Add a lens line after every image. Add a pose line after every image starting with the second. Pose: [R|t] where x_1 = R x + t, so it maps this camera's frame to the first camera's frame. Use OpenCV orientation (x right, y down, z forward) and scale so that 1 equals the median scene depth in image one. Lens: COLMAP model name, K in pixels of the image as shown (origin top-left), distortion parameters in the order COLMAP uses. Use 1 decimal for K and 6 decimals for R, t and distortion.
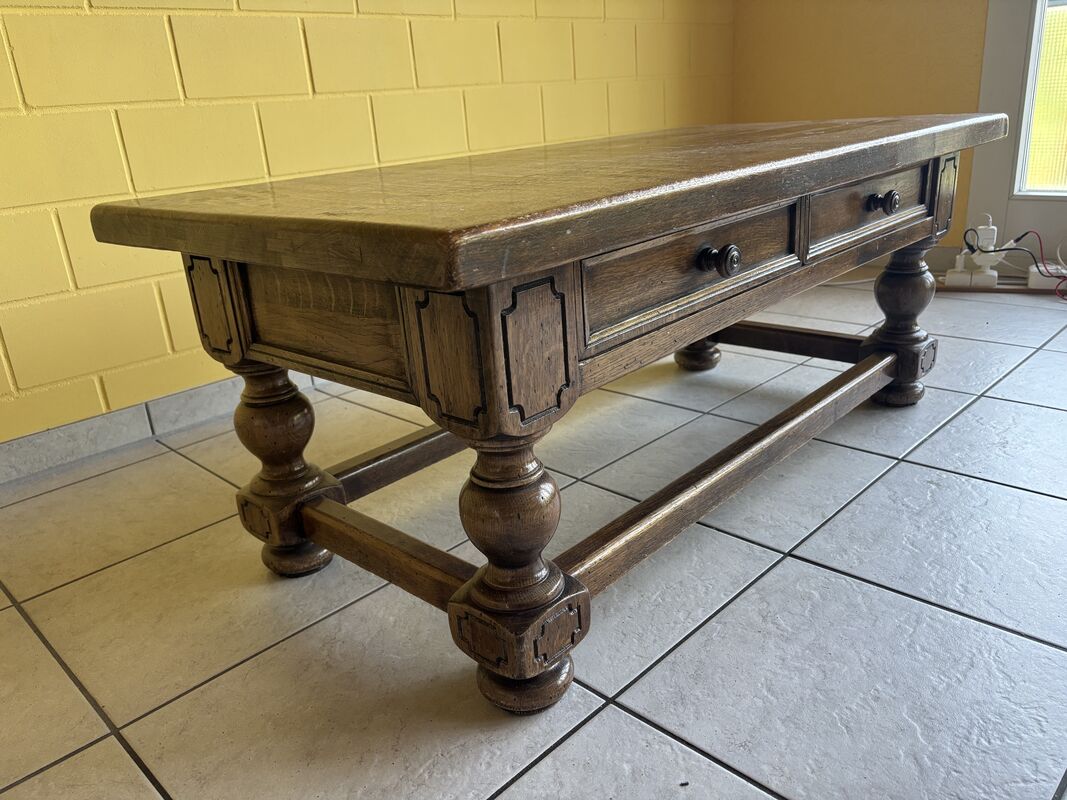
lens RADIAL K [[825.1, 0, 530.8], [0, 825.1, 384.9], [0, 0, 1]] dist [0.074904, -0.089171]
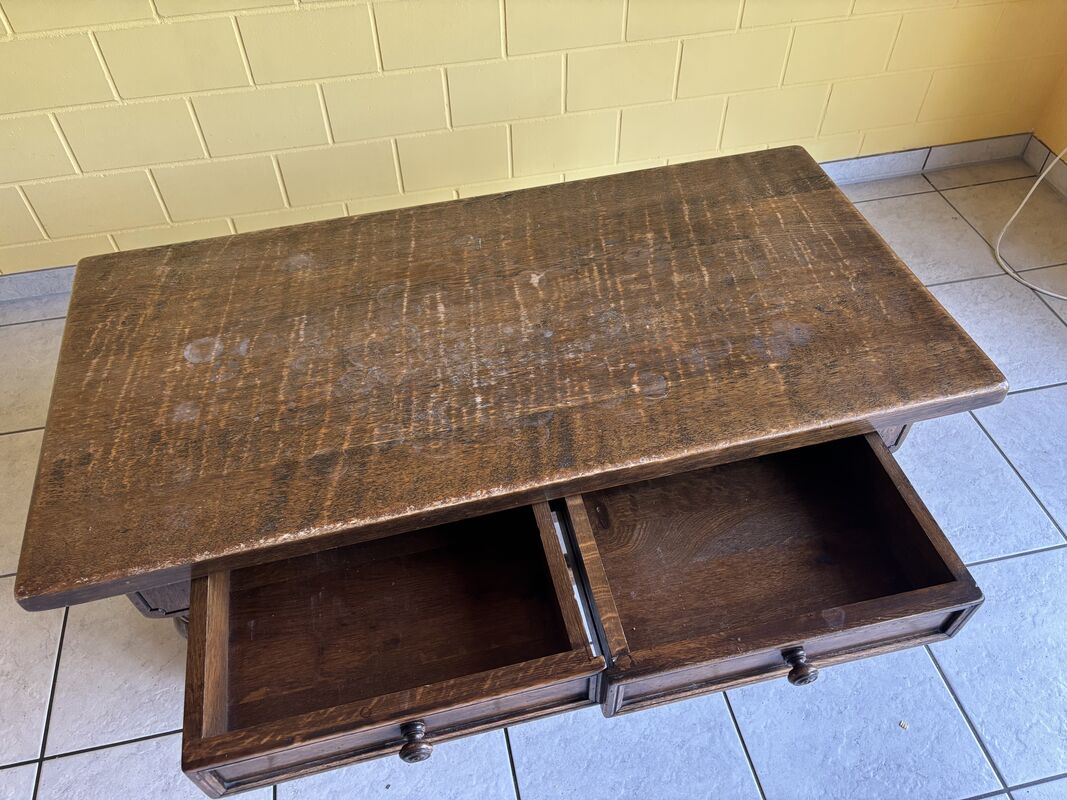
lens RADIAL K [[823.4, 0, 533.5], [0, 823.4, 400.0], [0, 0, 1]] dist [0.005976, -0.005563]
pose [[0.840304, 0.441799, -0.314170, 0.417952], [-0.221508, 0.808755, 0.544839, -0.606835], [0.494796, -0.388240, 0.777462, 0.139339]]
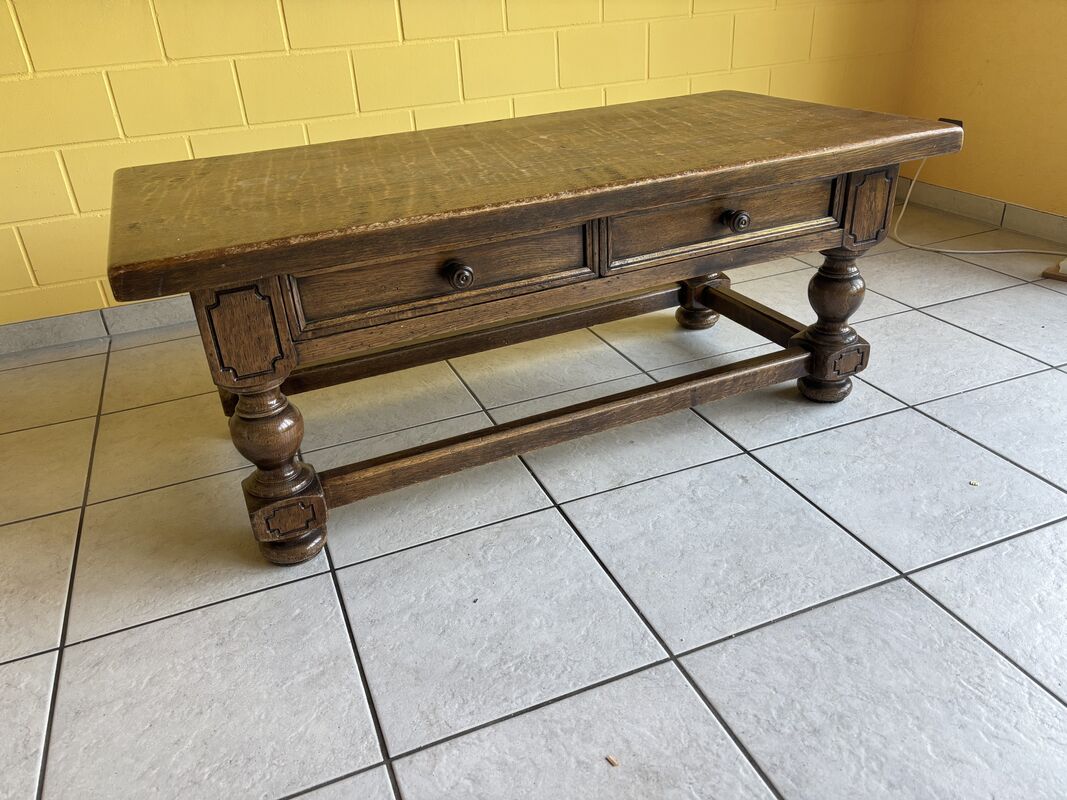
lens RADIAL K [[814.1, 0, 526.8], [0, 814.1, 400.1], [0, 0, 1]] dist [0.012732, 0.002065]
pose [[0.920145, 0.201216, -0.335923, 0.461256], [-0.138050, 0.969487, 0.202578, -0.136354], [0.366435, -0.140027, 0.919847, -0.078339]]
